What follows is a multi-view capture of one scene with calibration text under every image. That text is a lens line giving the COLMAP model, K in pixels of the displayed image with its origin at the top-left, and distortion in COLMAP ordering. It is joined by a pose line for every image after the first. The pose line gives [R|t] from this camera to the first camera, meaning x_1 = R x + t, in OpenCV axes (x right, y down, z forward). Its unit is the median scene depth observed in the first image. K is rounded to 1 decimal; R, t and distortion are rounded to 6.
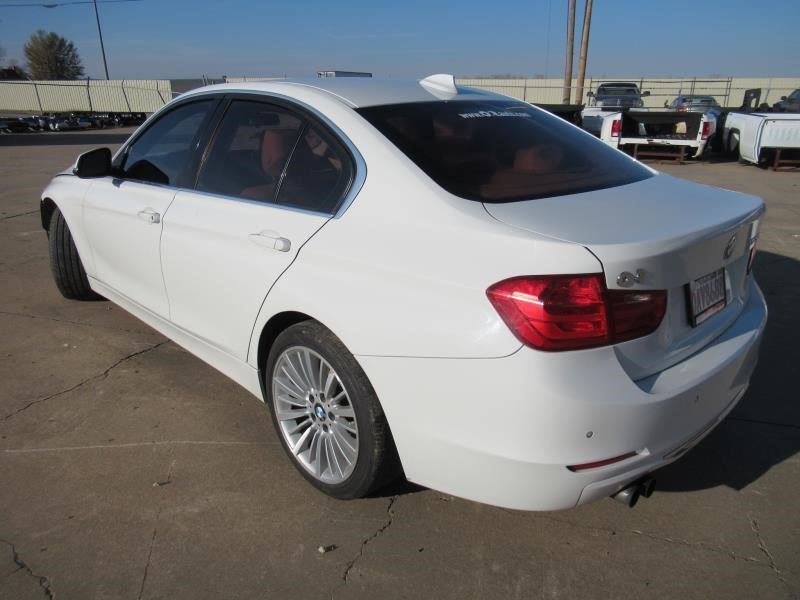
lens RADIAL K [[599.6, 0, 404.3], [0, 599.6, 300.7], [0, 0, 1]] dist [-0.000172, -0.005524]
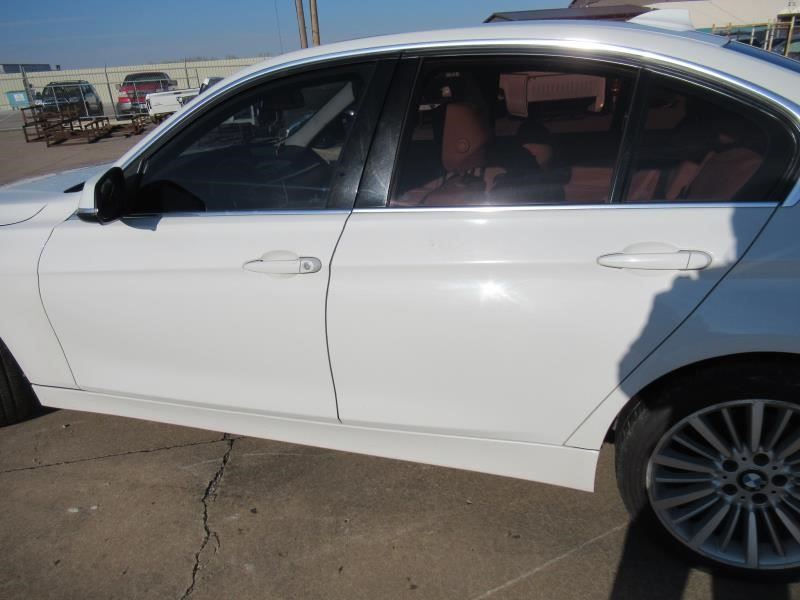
lens RADIAL K [[599.6, 0, 404.3], [0, 599.6, 300.7], [0, 0, 1]] dist [-0.000172, -0.005524]
pose [[0.885164, -0.222390, 0.408691, -0.511462], [0.210544, 0.974749, 0.074404, -0.110900], [-0.414917, 0.020188, 0.909635, 0.353028]]
